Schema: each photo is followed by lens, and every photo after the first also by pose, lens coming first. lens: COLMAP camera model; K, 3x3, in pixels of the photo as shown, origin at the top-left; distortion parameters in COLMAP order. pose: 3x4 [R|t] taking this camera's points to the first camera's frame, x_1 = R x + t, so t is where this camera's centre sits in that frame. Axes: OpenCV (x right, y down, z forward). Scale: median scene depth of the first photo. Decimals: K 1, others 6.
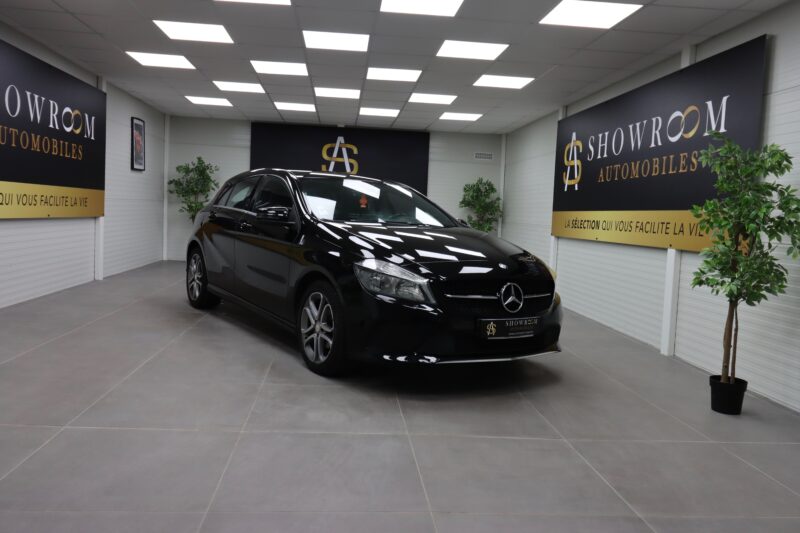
lens RADIAL K [[639.4, 0, 420.6], [0, 639.4, 265.7], [0, 0, 1]] dist [0.015553, -0.006091]
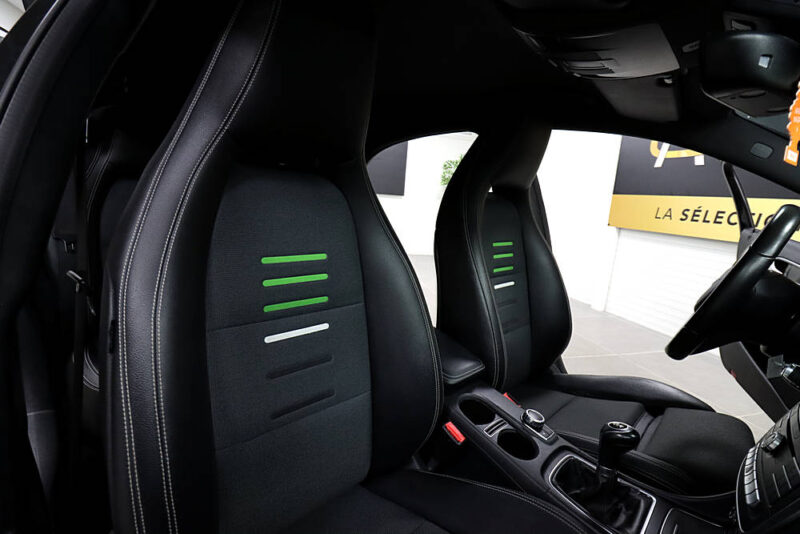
lens RADIAL K [[373.9, 0, 398.5], [0, 373.9, 261.4], [0, 0, 1]] dist [-0.001745, -0.009618]
pose [[0.984923, -0.011830, 0.172585, -0.178394], [-0.007613, 0.993728, 0.111565, -0.073883], [-0.172823, -0.111197, 0.978656, 0.833857]]
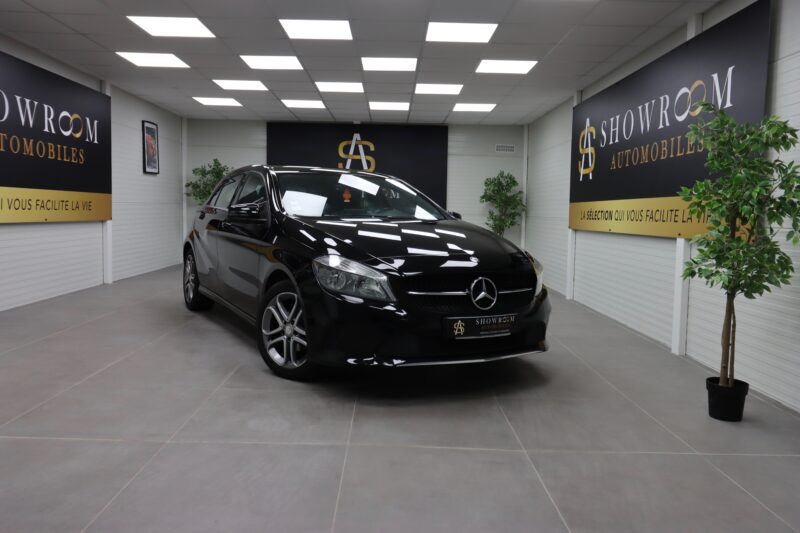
lens RADIAL K [[639.4, 0, 419.0], [0, 639.4, 268.1], [0, 0, 1]] dist [0.015553, -0.006091]
pose [[0.996358, -0.019247, -0.083070, 0.085748], [0.019627, 0.999800, 0.003760, 0.005048], [0.082981, -0.005377, 0.996537, 0.051214]]
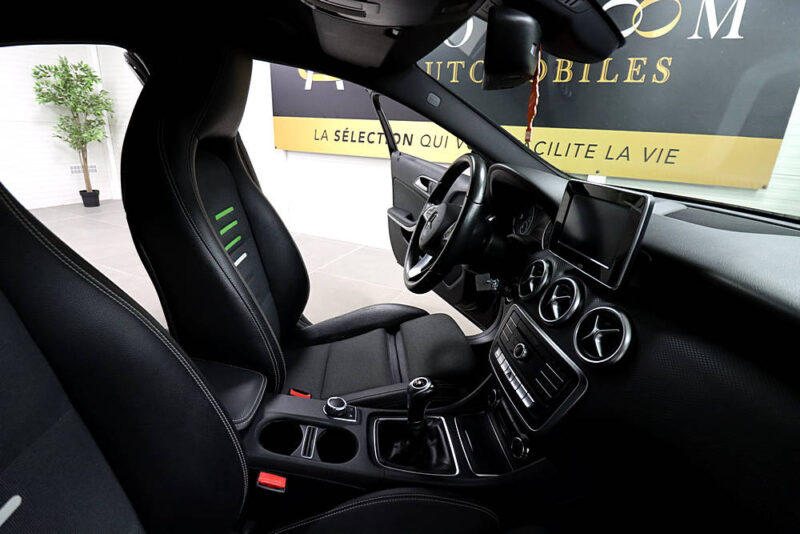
lens RADIAL K [[373.9, 0, 402.3], [0, 373.9, 260.1], [0, 0, 1]] dist [-0.001745, -0.009618]
pose [[0.509356, -0.305001, 0.804693, -0.182919], [0.043384, 0.942997, 0.329960, -0.088509], [-0.859461, -0.133156, 0.493554, 0.869559]]
